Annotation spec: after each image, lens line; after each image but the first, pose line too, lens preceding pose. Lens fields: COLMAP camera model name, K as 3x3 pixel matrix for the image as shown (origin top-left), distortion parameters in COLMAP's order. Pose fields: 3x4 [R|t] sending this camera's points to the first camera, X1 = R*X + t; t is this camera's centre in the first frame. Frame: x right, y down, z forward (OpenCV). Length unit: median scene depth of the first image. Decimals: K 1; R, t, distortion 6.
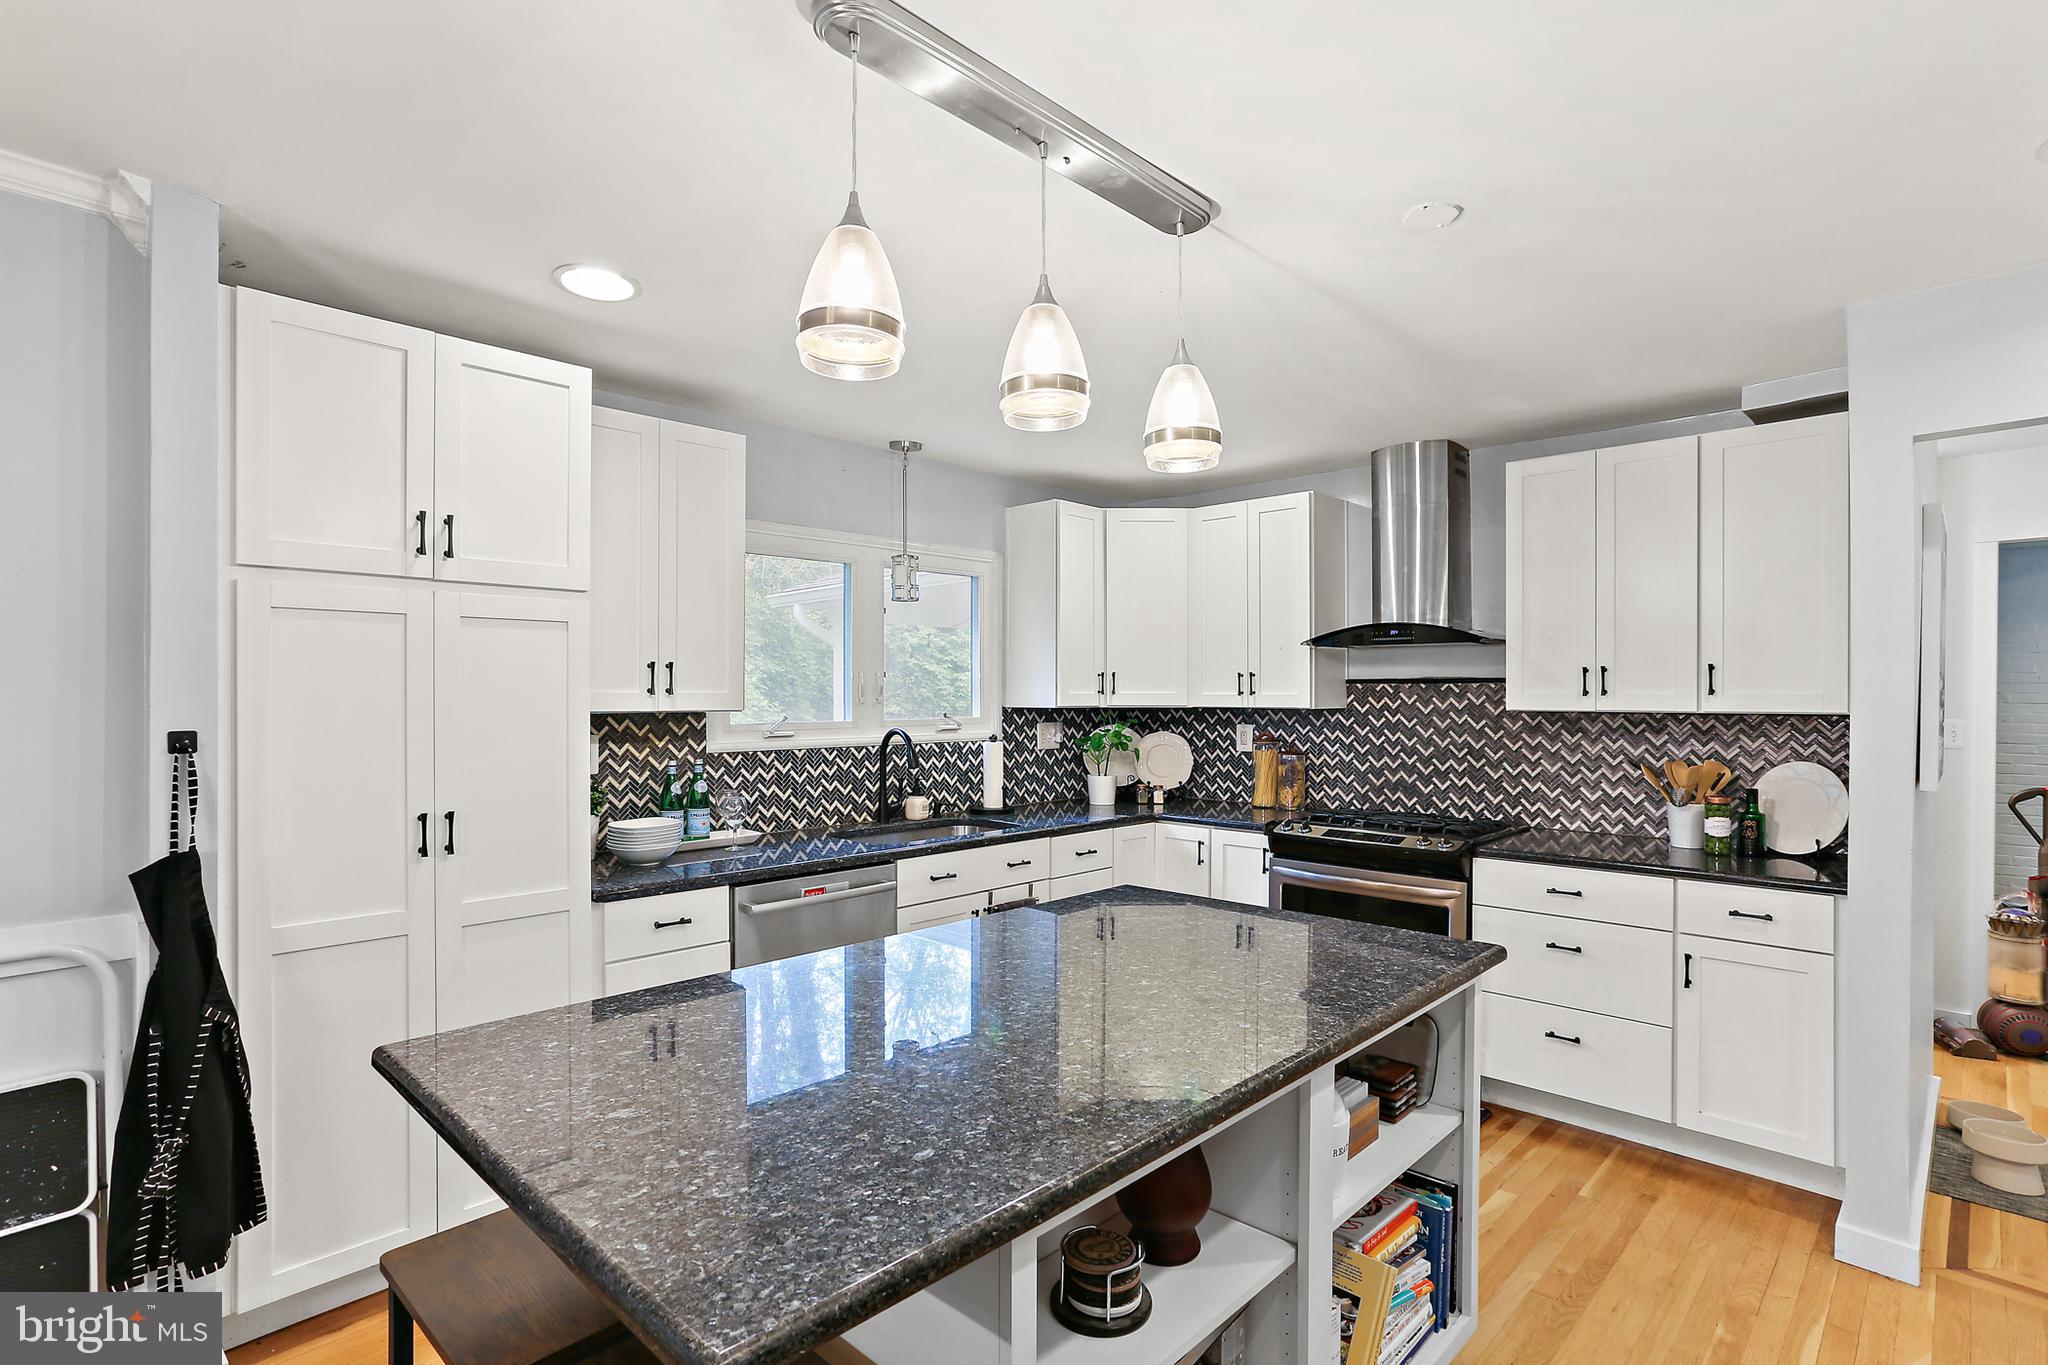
lens RADIAL K [[986.6, 0, 1024.0], [0, 986.6, 682.5], [0, 0, 1]] dist [-0.054353, 0.000156]
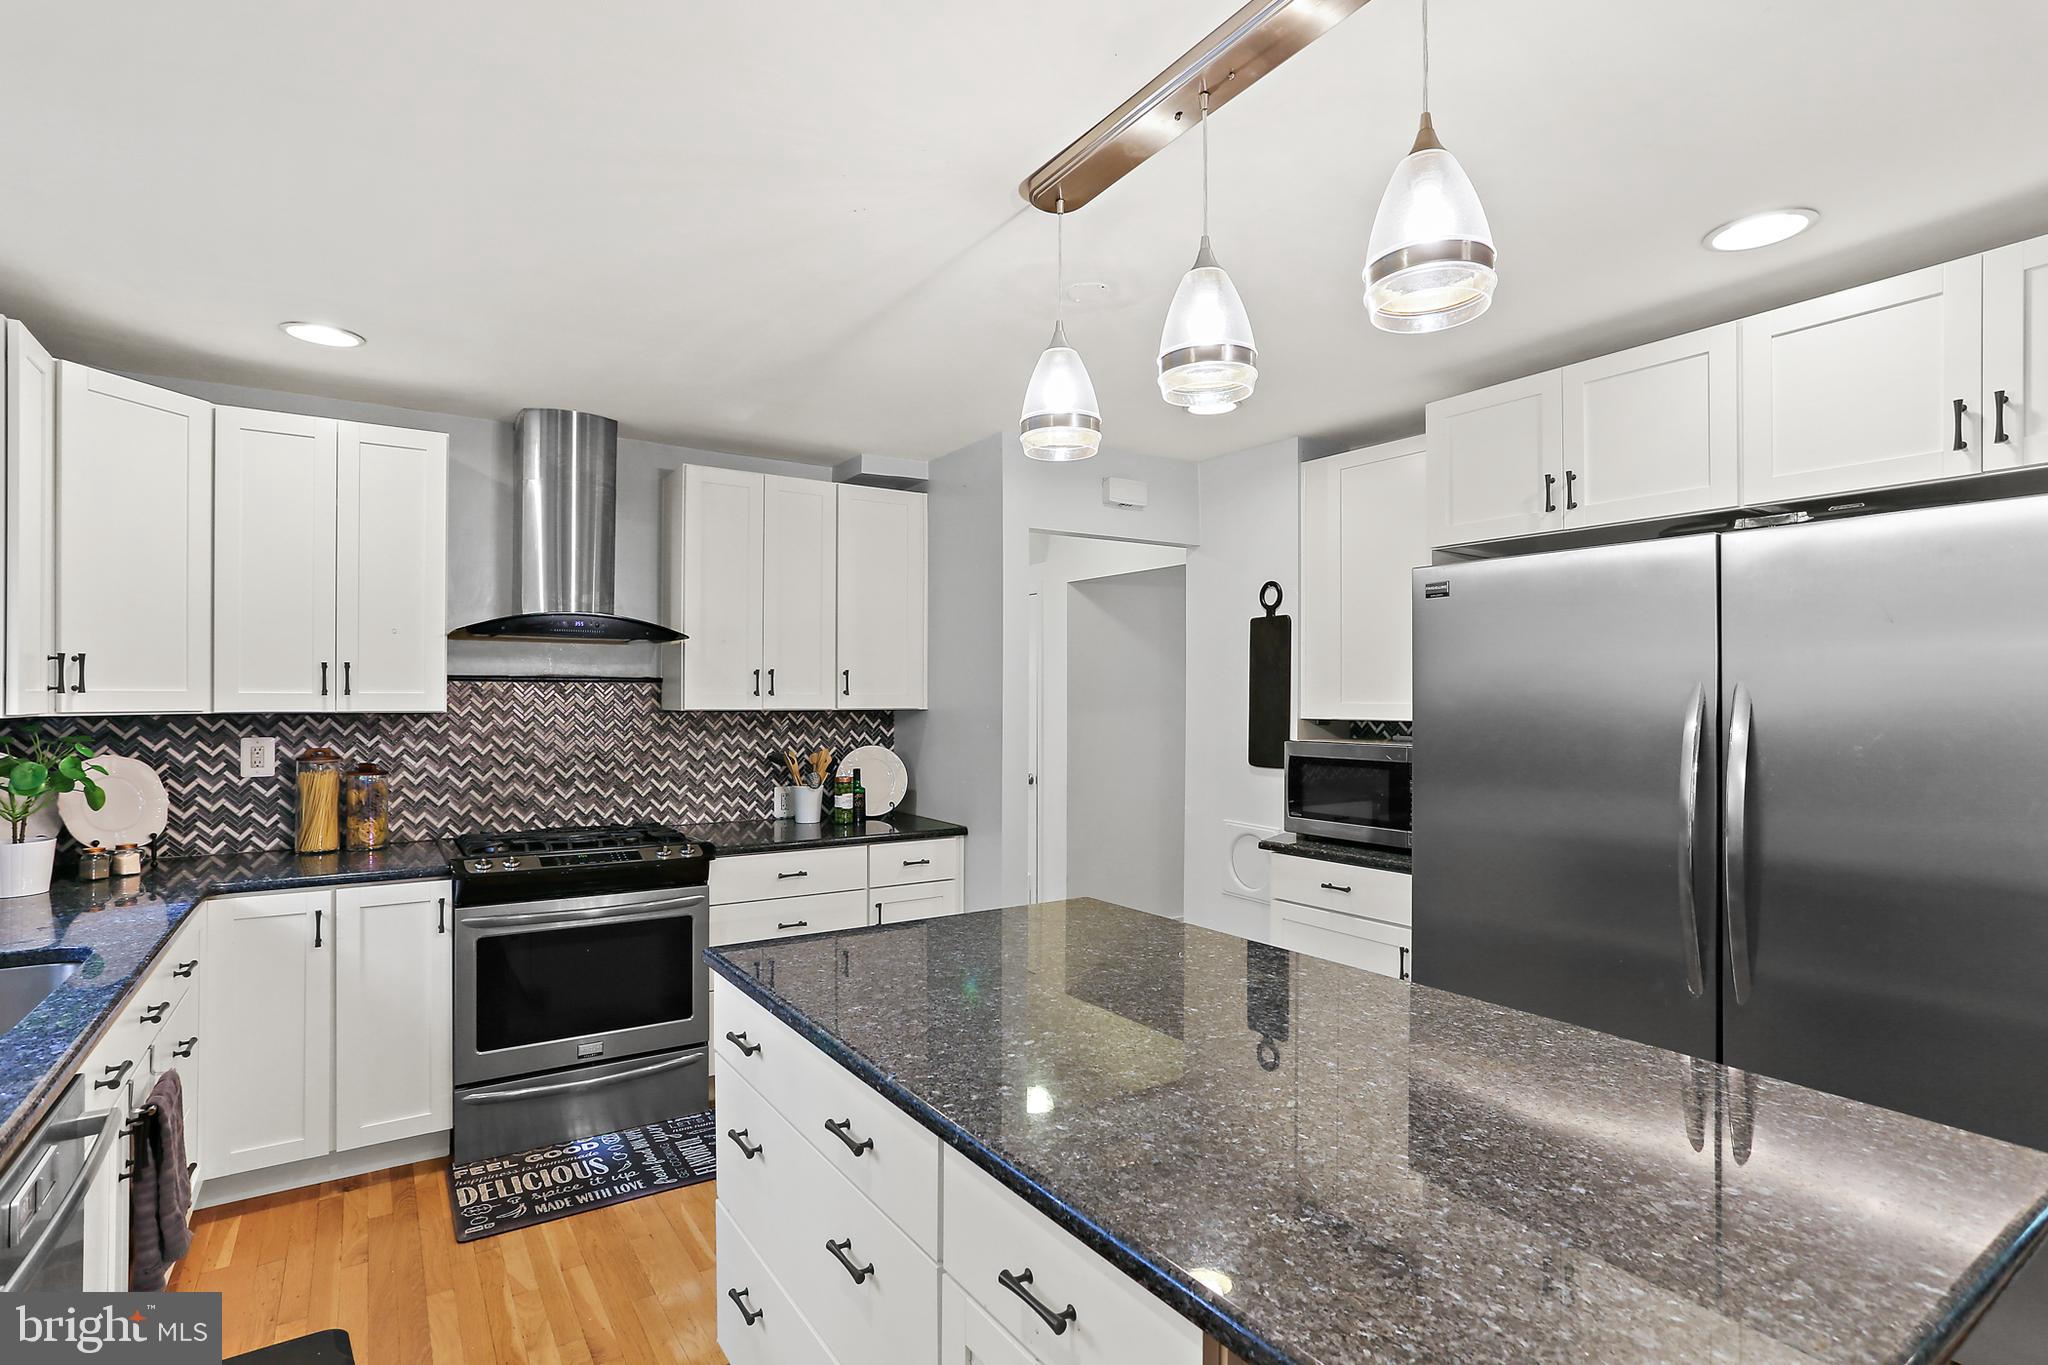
lens RADIAL K [[1015.1, 0, 1024.0], [0, 1015.1, 682.5], [0, 0, 1]] dist [-0.056785, 0.039841]
pose [[0.208670, 0.011149, 0.977923, -0.410773], [-0.013416, 0.999874, -0.008537, 0.003687], [-0.977894, -0.011339, 0.208793, 0.401569]]
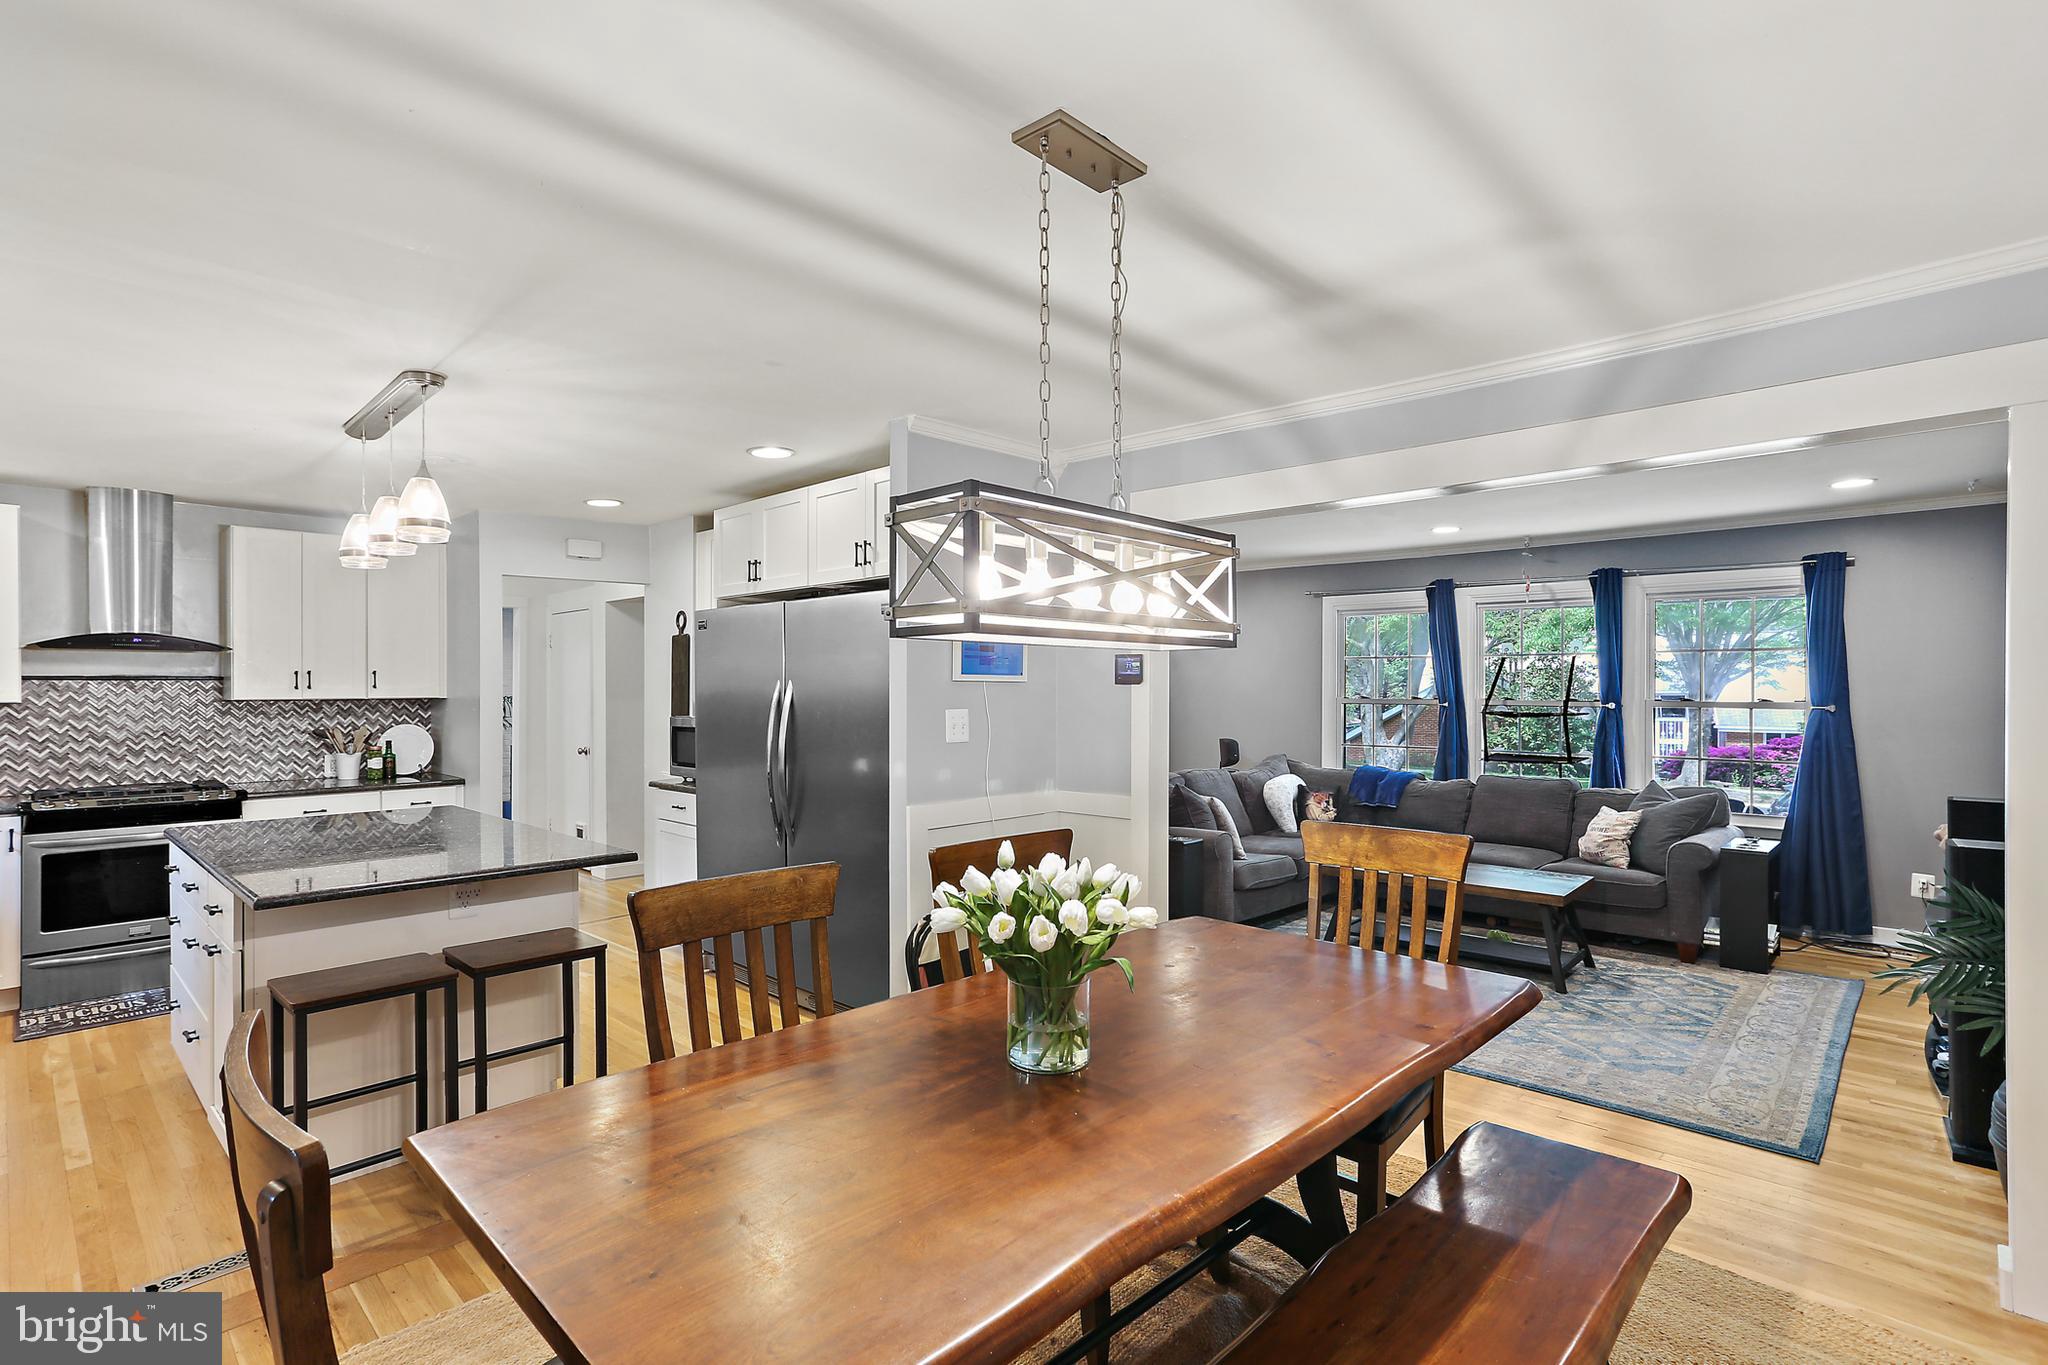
lens RADIAL K [[983.0, 0, 1009.6], [0, 983.0, 679.5], [0, 0, 1]] dist [-0.034264, 0.021908]
pose [[-0.008482, 0.003852, 0.999957, -0.856572], [-0.008065, 0.999960, -0.003920, -0.004308], [-0.999932, -0.008098, -0.008451, -0.115831]]
